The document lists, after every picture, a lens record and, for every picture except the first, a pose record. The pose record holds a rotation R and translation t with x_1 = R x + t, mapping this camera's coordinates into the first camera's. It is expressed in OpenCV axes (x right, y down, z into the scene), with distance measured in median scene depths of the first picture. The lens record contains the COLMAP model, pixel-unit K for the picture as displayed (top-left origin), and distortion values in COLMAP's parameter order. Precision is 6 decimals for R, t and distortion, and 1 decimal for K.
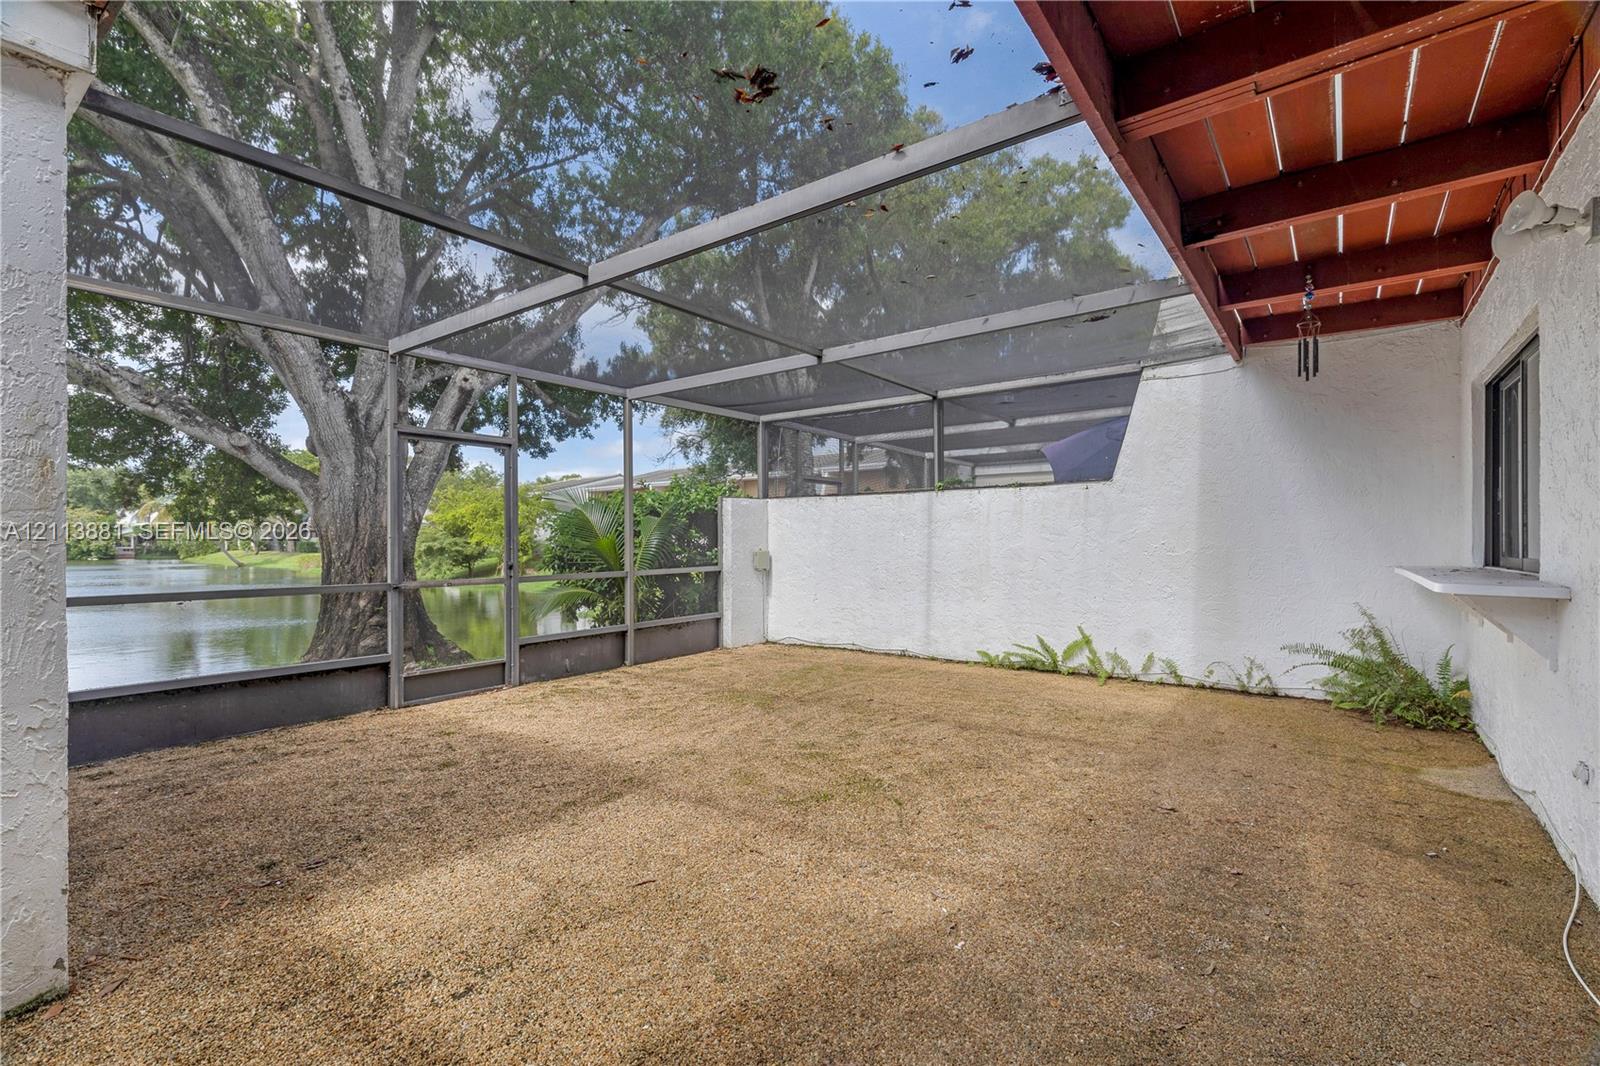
lens RADIAL K [[720.2, 0, 792.8], [0, 720.2, 539.6], [0, 0, 1]] dist [0.008638, -0.000411]
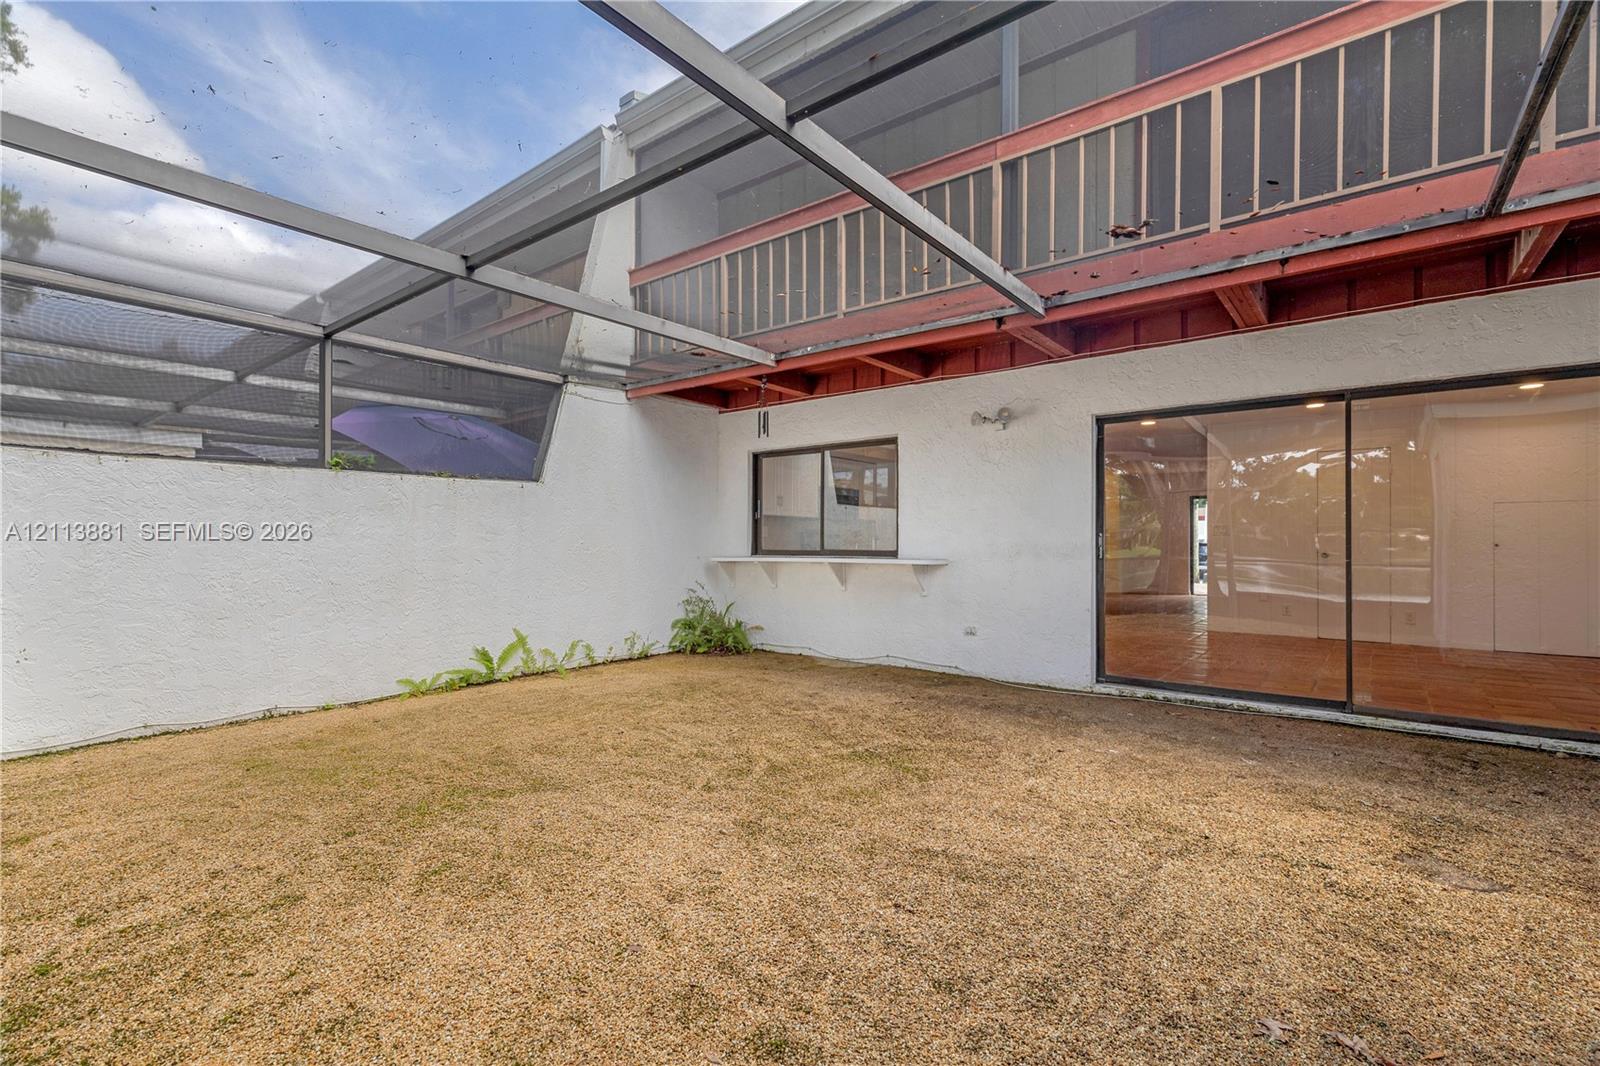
lens RADIAL K [[720.2, 0, 791.7], [0, 720.2, 537.9], [0, 0, 1]] dist [0.008638, -0.000411]
pose [[0.020266, 0.007247, 0.999768, -0.603265], [-0.001763, 0.999972, -0.007212, 0.005158], [-0.999793, -0.001616, 0.020279, 0.645205]]
